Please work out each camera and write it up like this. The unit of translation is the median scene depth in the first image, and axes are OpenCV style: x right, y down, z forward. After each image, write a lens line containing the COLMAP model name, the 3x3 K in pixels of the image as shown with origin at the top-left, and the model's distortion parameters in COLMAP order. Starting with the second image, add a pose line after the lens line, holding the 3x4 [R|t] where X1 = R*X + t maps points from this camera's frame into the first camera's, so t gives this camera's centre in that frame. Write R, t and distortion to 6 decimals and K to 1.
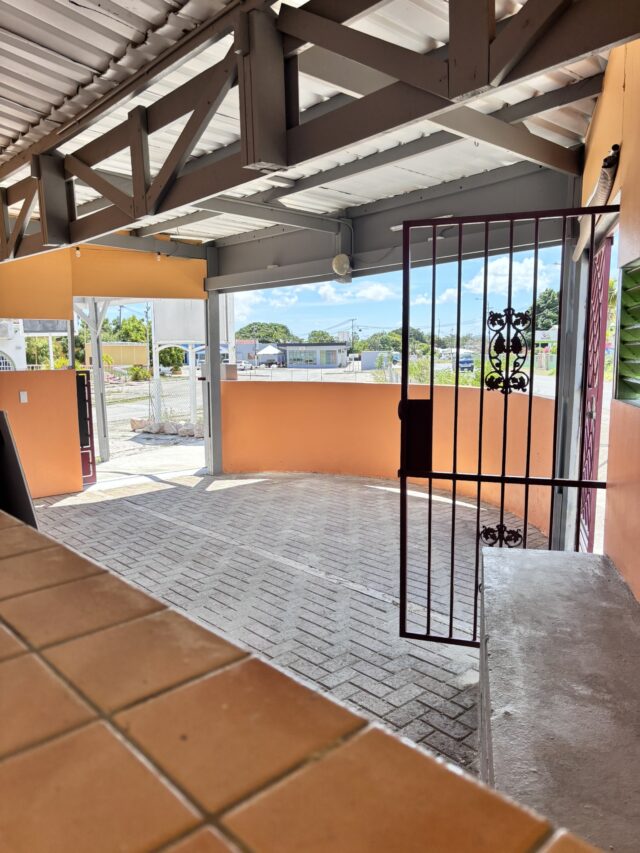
lens RADIAL K [[652.1, 0, 320.0], [0, 652.1, 426.5], [0, 0, 1]] dist [0.142860, -0.263500]
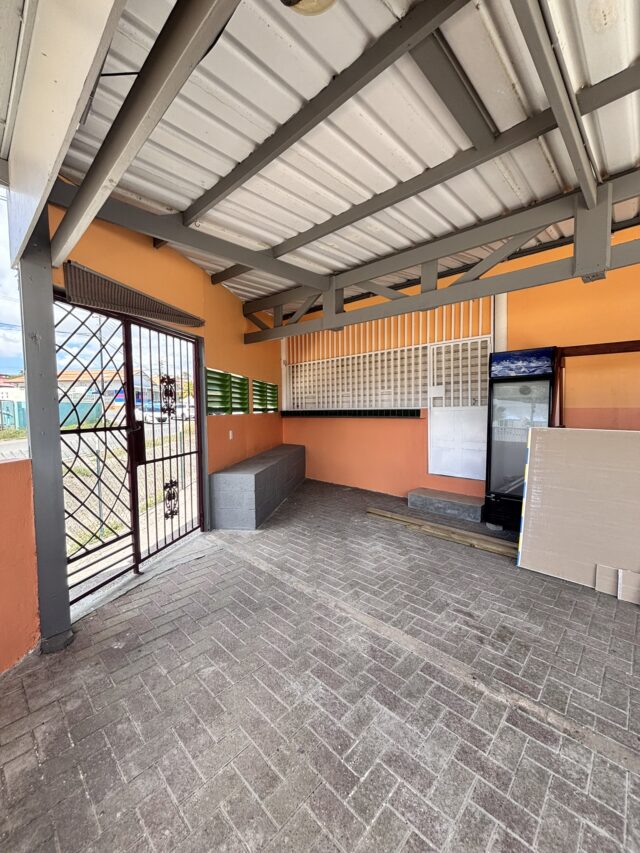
lens RADIAL K [[344.5, 0, 321.8], [0, 344.5, 424.0], [0, 0, 1]] dist [-0.002907, 0.000011]
pose [[-0.998100, 0.029882, -0.053885, 0.036692], [0.020276, 0.985110, 0.170727, -0.128827], [0.058185, 0.169310, -0.983844, 1.289470]]
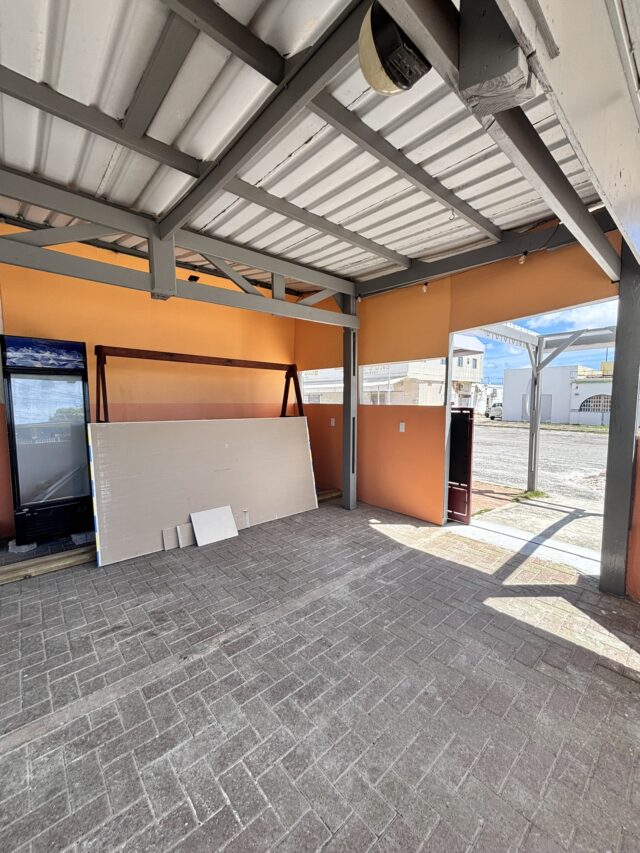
lens RADIAL K [[344.5, 0, 321.8], [0, 344.5, 424.0], [0, 0, 1]] dist [-0.002907, 0.000011]
pose [[-0.009174, 0.086808, -0.996183, 0.212965], [-0.121566, 0.988739, 0.087279, -0.112491], [0.992541, 0.121903, 0.001482, 1.118636]]
